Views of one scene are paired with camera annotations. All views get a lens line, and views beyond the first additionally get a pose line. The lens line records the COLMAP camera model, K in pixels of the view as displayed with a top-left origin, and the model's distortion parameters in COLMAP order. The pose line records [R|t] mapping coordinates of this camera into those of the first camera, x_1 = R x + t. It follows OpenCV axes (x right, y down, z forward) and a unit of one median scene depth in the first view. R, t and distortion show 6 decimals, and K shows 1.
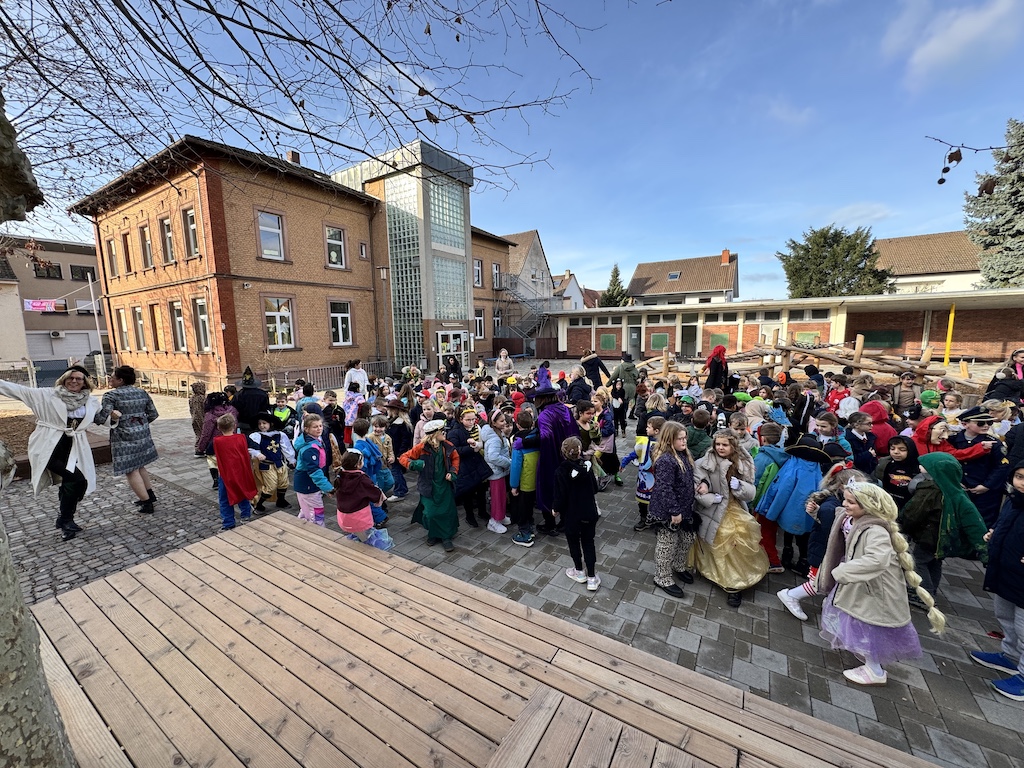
lens RADIAL K [[407.0, 0, 511.1], [0, 407.0, 383.4], [0, 0, 1]] dist [-0.002714, 0.000422]
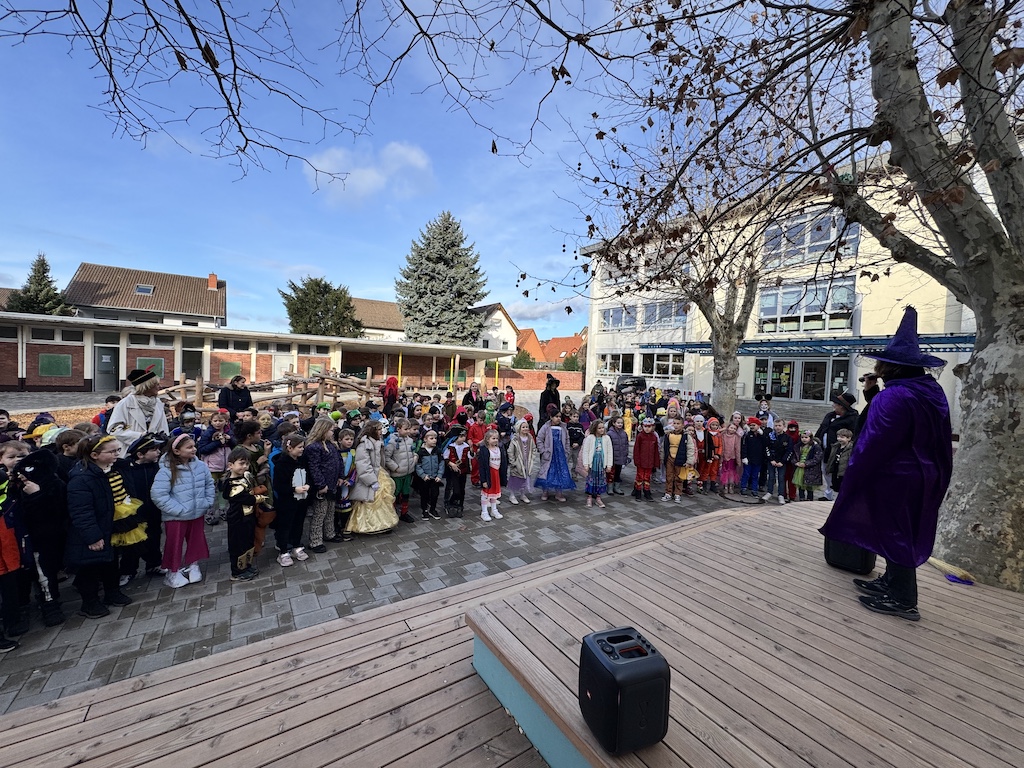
lens RADIAL K [[407.0, 0, 511.6], [0, 407.0, 382.8], [0, 0, 1]] dist [-0.002714, 0.000422]
pose [[0.410264, 0.008636, 0.911926, -0.086494], [0.065976, 0.997054, -0.039124, 0.006722], [-0.909577, 0.076216, 0.408485, 0.024365]]
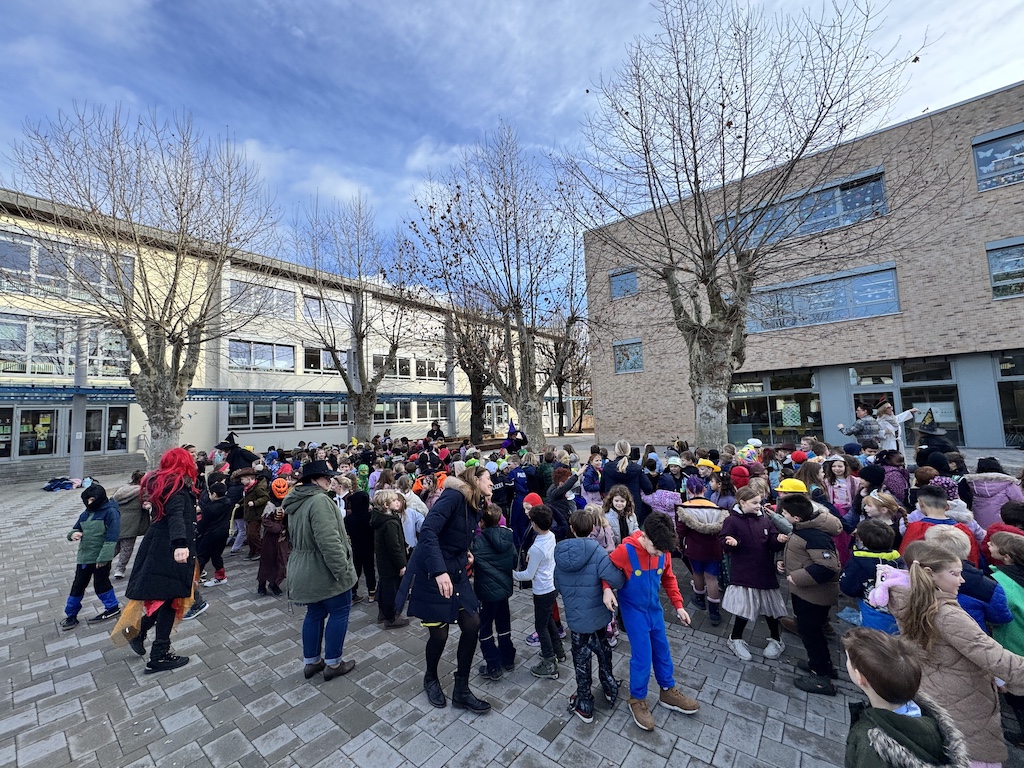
lens RADIAL K [[407.0, 0, 508.4], [0, 407.0, 382.6], [0, 0, 1]] dist [-0.002714, 0.000422]
pose [[-0.990136, 0.073817, 0.119084, 0.075738], [0.079390, 0.995926, 0.042751, -0.057126], [-0.115443, 0.051783, -0.991963, 0.527356]]
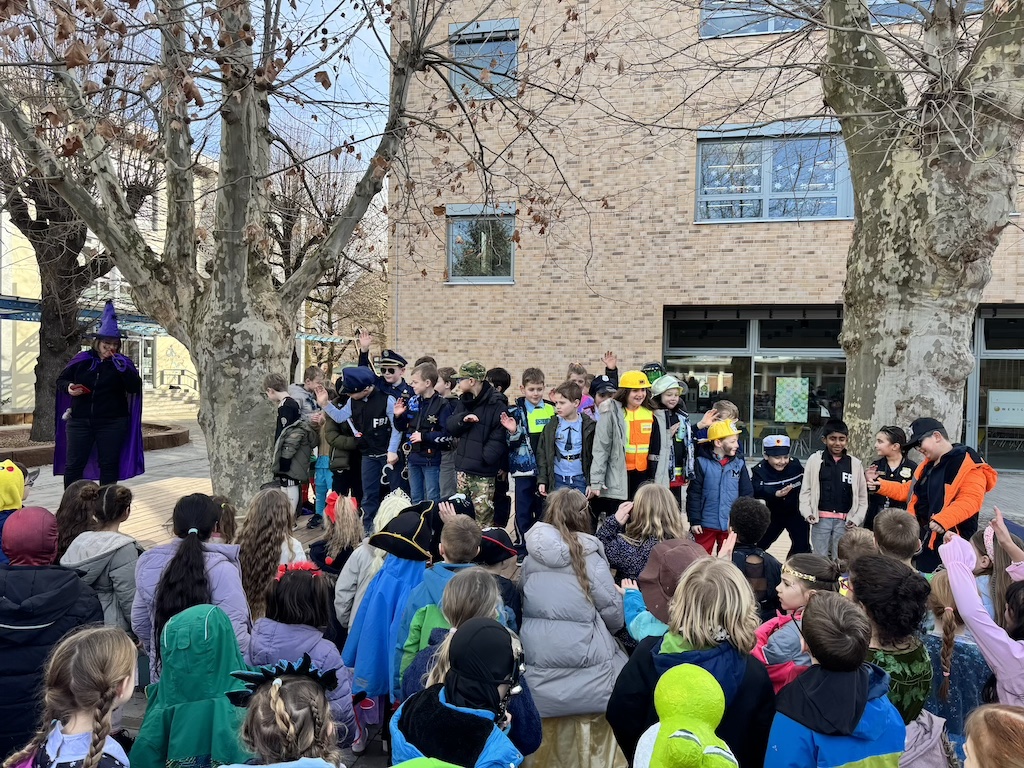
lens RADIAL K [[724.0, 0, 508.3], [0, 724.0, 386.8], [0, 0, 1]] dist [0.036798, -0.041367]
pose [[-0.947486, 0.010491, -0.319625, 0.111644], [-0.038365, 0.988515, 0.146175, -0.021715], [0.317487, 0.150761, -0.936201, 0.246154]]
